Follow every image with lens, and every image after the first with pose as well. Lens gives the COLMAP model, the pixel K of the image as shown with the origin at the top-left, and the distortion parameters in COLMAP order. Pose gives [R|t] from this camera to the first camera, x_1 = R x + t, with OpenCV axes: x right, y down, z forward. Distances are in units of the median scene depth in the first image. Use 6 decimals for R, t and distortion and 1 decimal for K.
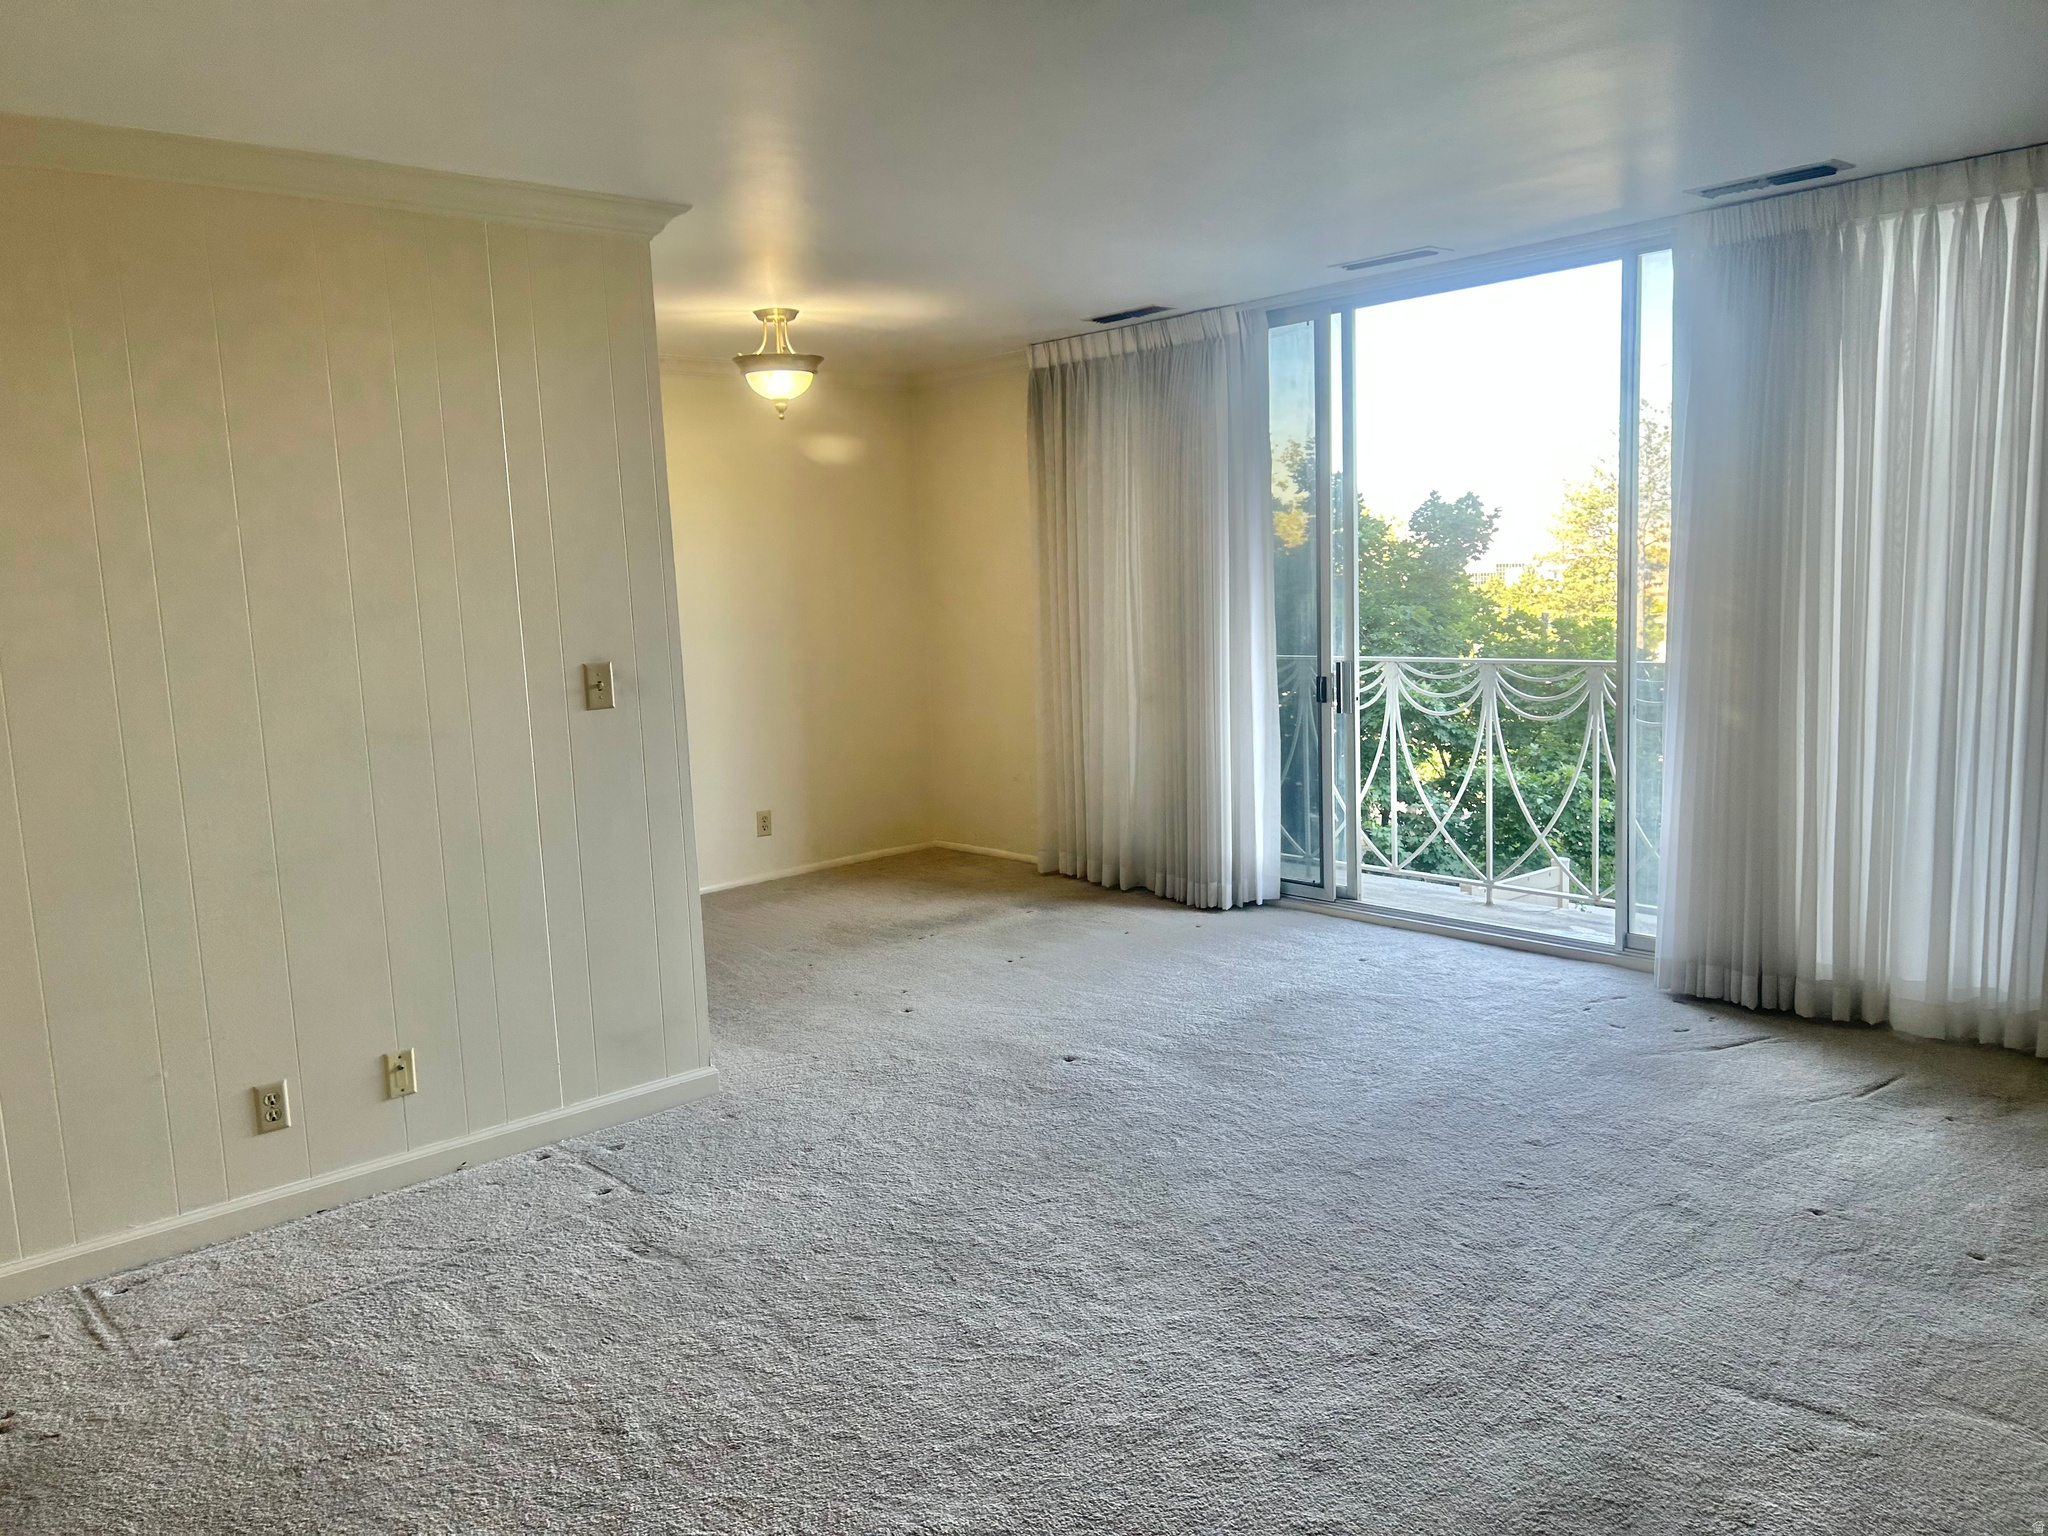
lens RADIAL K [[1539.7, 0, 998.7], [0, 1539.7, 803.7], [0, 0, 1]] dist [0.100511, -0.359351]
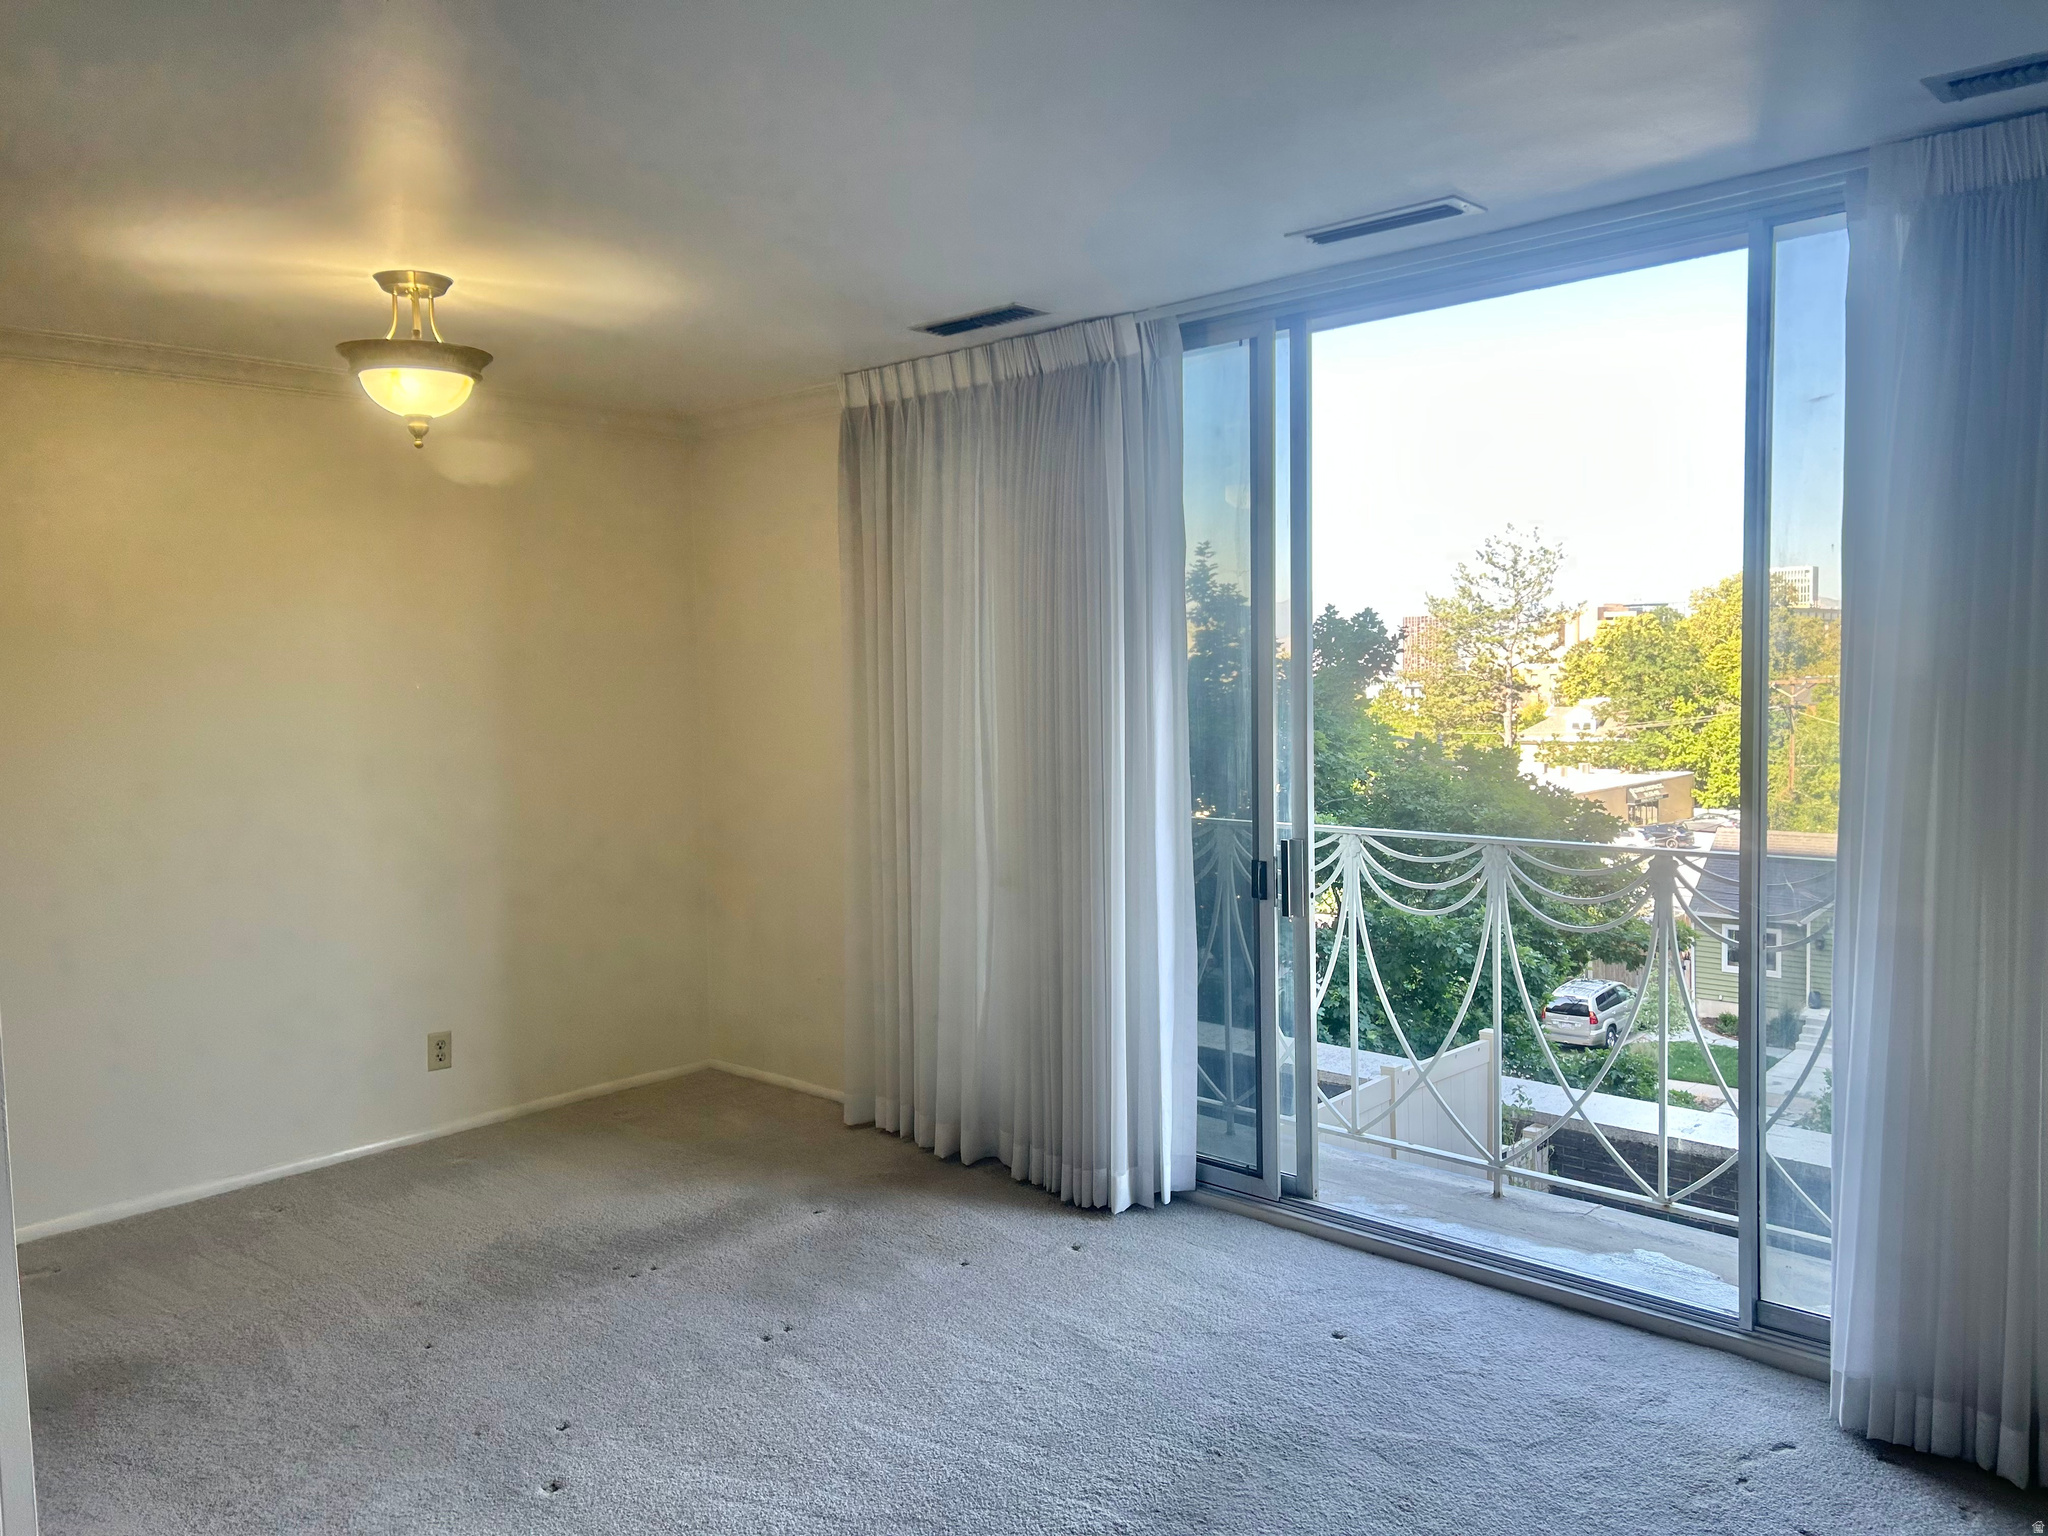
lens RADIAL K [[1541.7, 0, 1024.0], [0, 1541.7, 768.0], [0, 0, 1]] dist [-0.004472, -0.002741]
pose [[0.995154, 0.018988, 0.096480, 0.041005], [-0.010296, 0.995907, -0.089798, -0.060571], [-0.097790, 0.088369, 0.991276, 0.337694]]
